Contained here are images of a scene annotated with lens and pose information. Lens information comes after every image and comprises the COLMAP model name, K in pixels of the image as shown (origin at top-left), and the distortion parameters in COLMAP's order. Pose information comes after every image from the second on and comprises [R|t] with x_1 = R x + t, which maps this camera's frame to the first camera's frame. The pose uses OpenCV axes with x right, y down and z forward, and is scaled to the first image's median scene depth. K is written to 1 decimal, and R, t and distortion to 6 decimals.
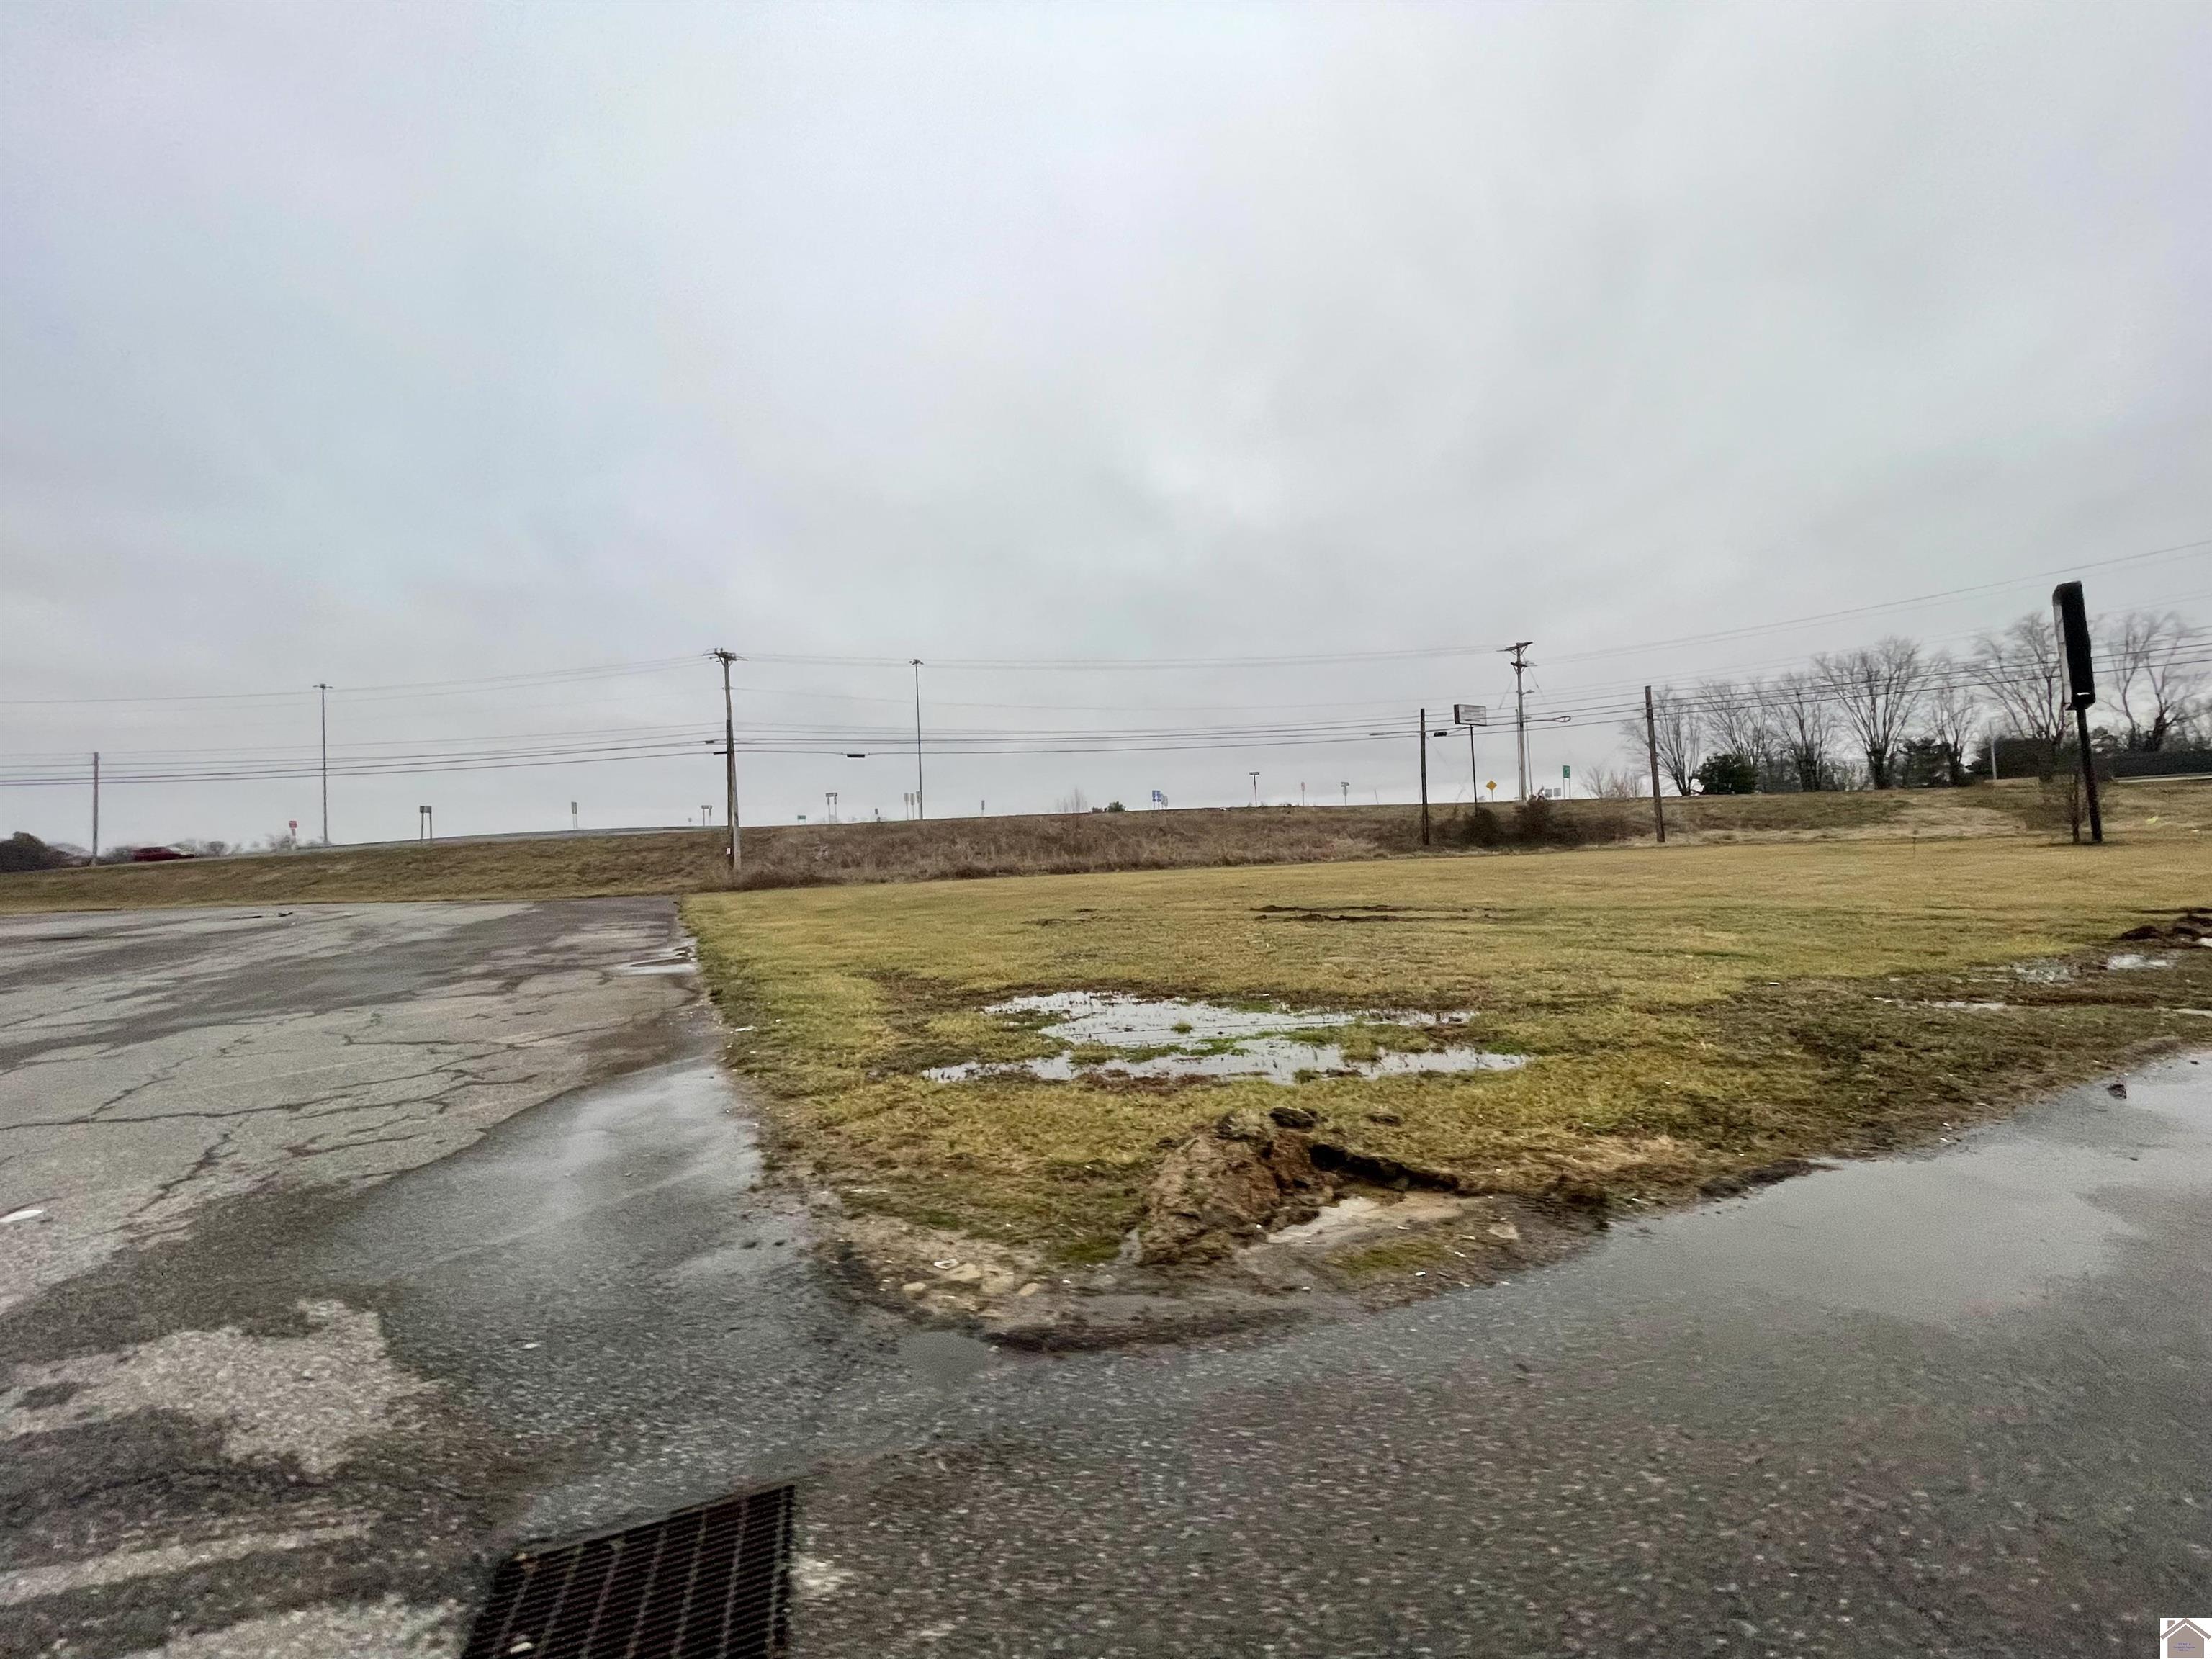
lens RADIAL K [[885.6, 0, 1106.6], [0, 885.6, 839.3], [0, 0, 1]] dist [-0.004640, 0.001772]
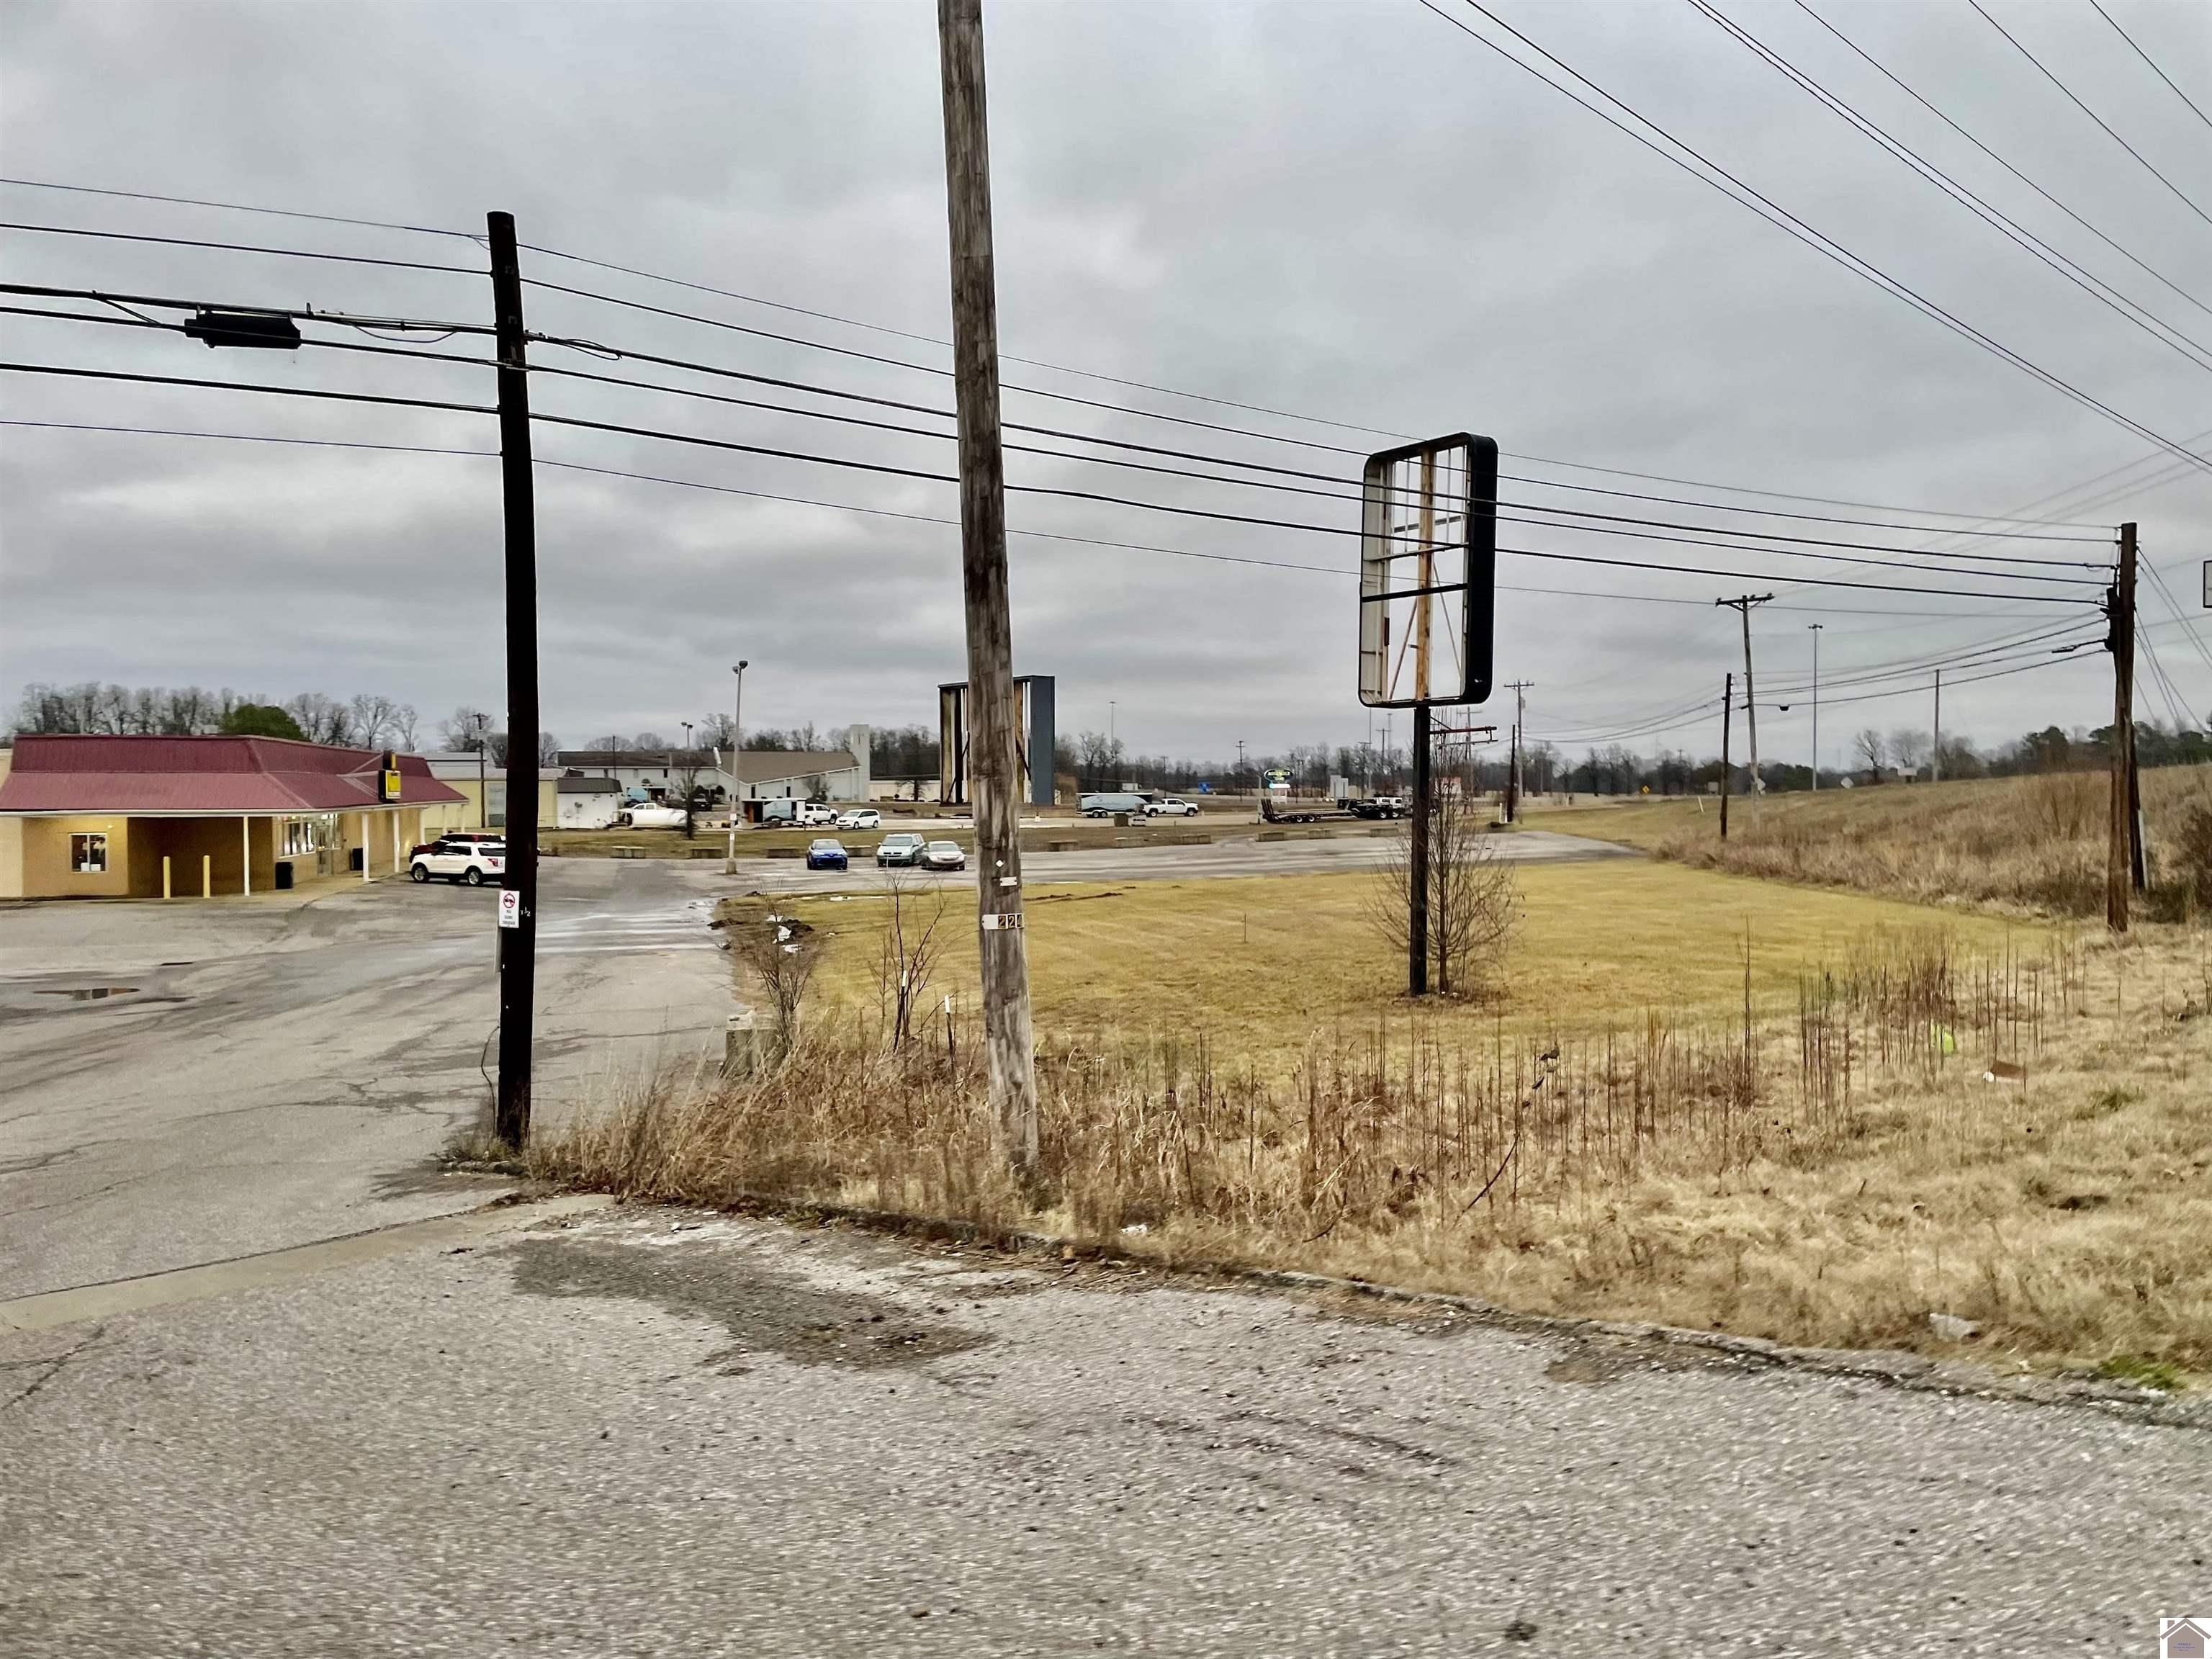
lens RADIAL K [[1662.5, 0, 1128.5], [0, 1662.5, 839.4], [0, 0, 1]] dist [0.097314, -0.119279]
pose [[-0.182237, 0.070283, -0.980739, 1.410520], [0.034643, 0.997282, 0.065031, -0.097846], [0.982644, -0.022124, -0.184177, 0.696568]]
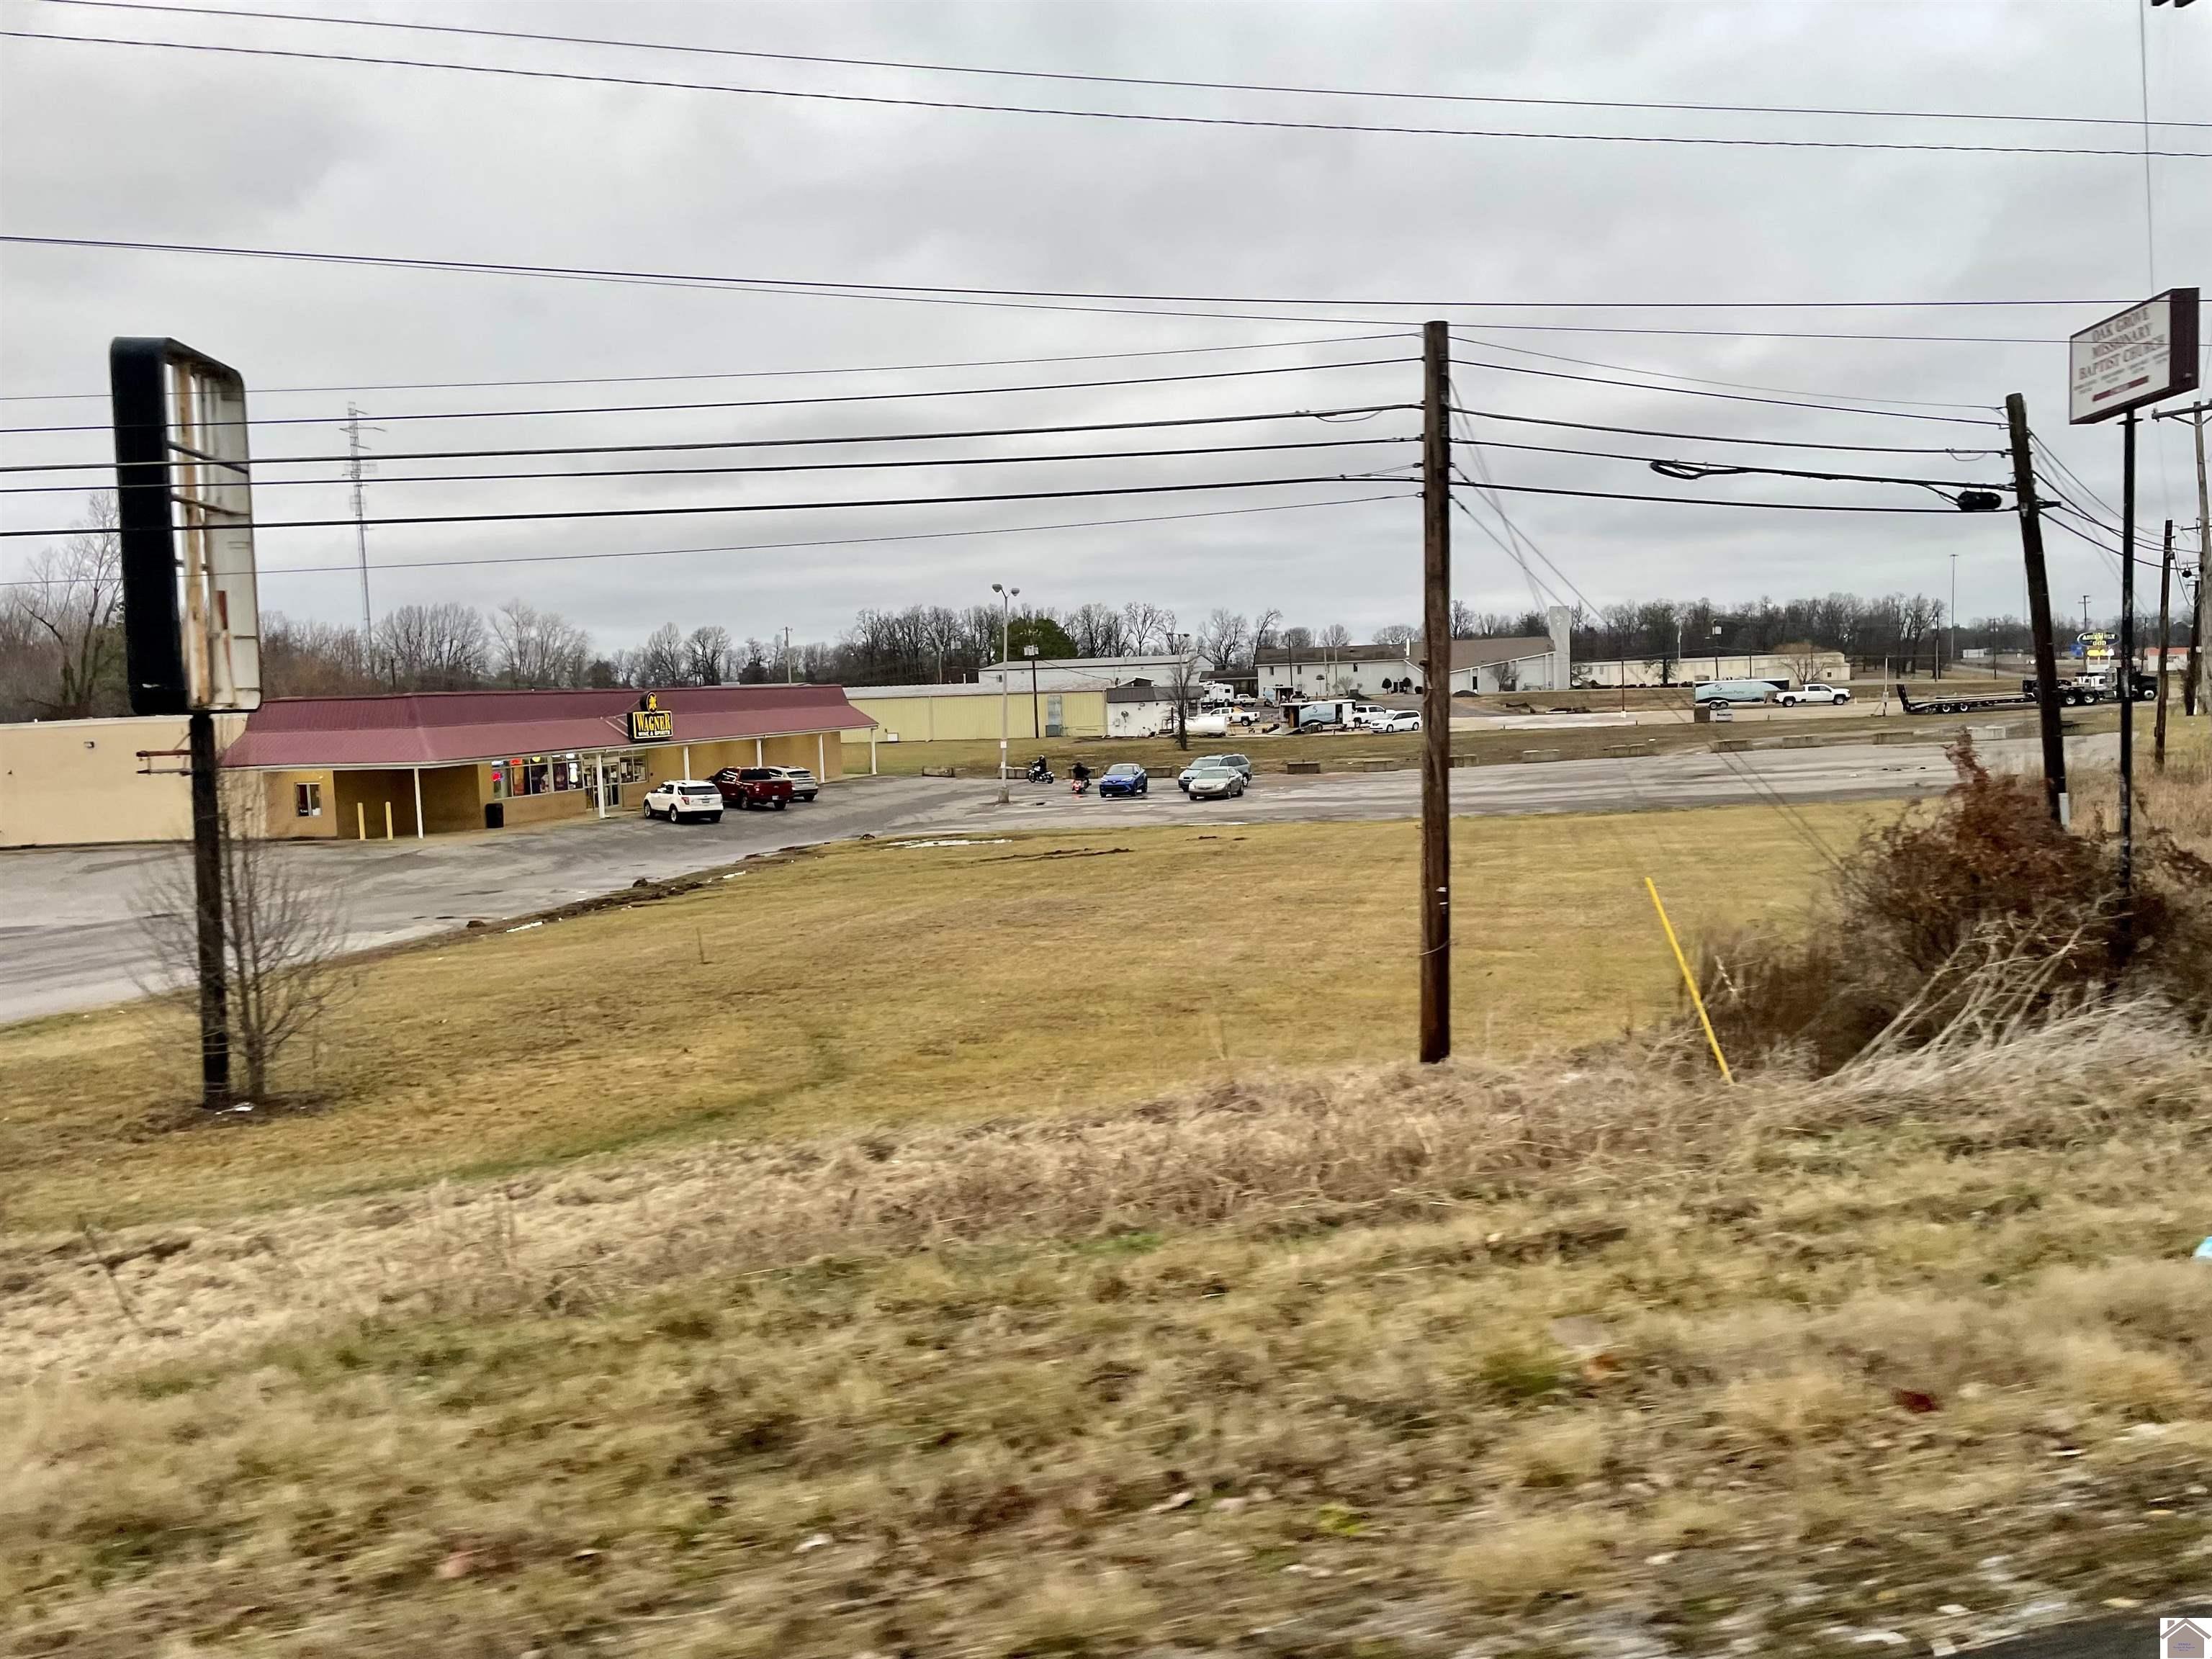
lens RADIAL K [[1662.5, 0, 1130.0], [0, 1662.5, 830.7], [0, 0, 1]] dist [0.097314, -0.119279]
pose [[-0.627693, 0.129774, -0.767568, 0.976434], [0.079883, 0.991539, 0.102316, -0.098366], [0.774352, 0.002907, -0.632749, 1.180238]]
